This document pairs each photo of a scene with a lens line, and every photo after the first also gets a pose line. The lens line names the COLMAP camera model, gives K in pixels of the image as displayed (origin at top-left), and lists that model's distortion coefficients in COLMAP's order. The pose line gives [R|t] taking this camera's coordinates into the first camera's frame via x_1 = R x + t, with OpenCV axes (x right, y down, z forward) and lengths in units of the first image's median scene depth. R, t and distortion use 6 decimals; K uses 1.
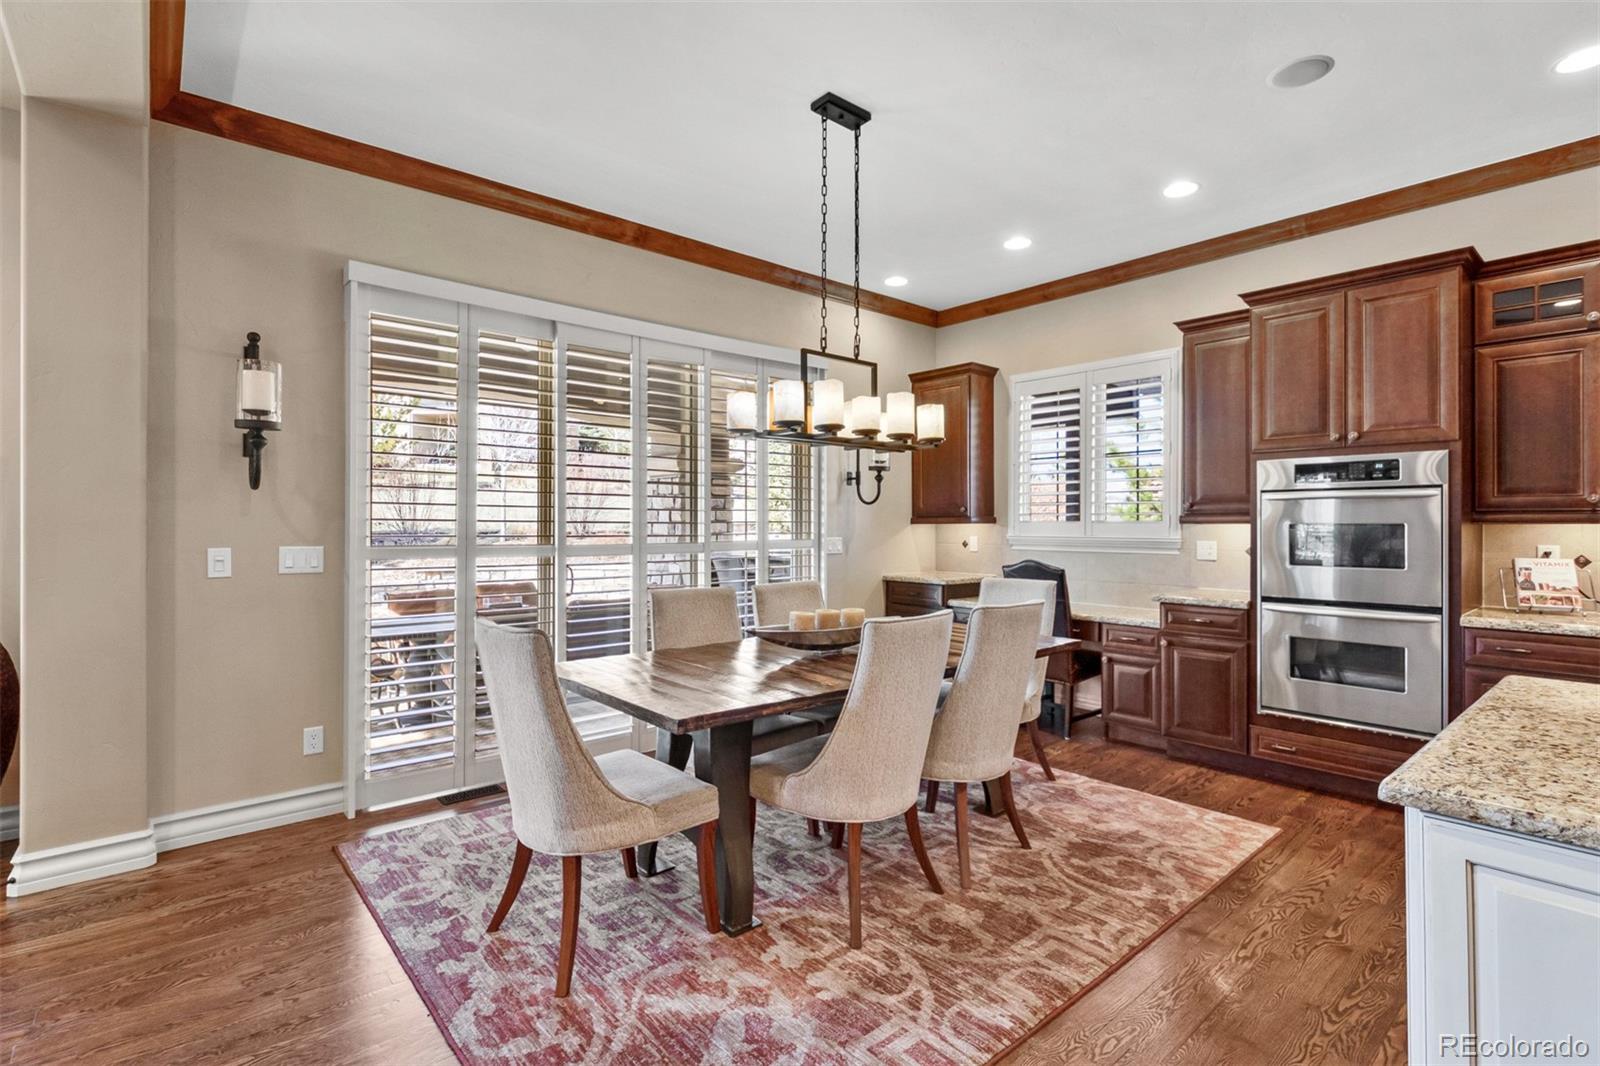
lens RADIAL K [[749.9, 0, 803.8], [0, 749.9, 527.5], [0, 0, 1]] dist [-0.000687, -0.010227]
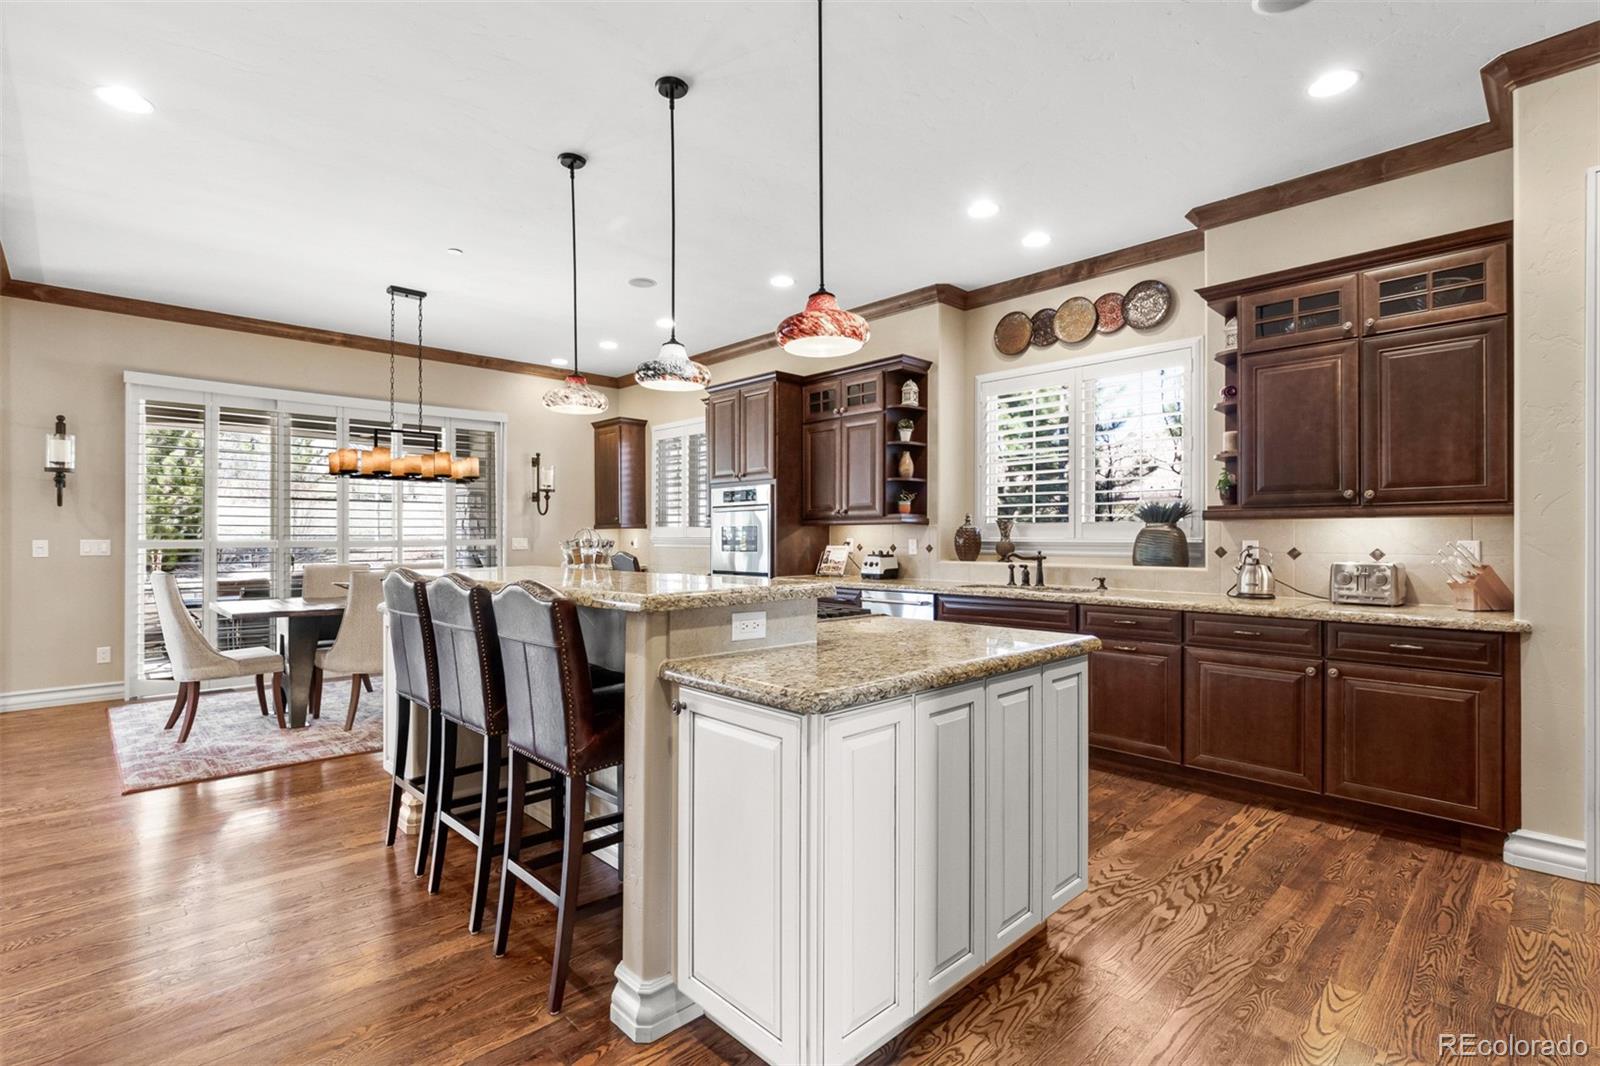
lens RADIAL K [[743.8, 0, 801.9], [0, 743.8, 541.9], [0, 0, 1]] dist [0.000402, -0.004493]
pose [[0.998579, -0.001876, 0.053259, 0.830794], [0.001662, 0.999990, 0.004061, 0.025245], [-0.053267, -0.003967, 0.998572, -0.754481]]
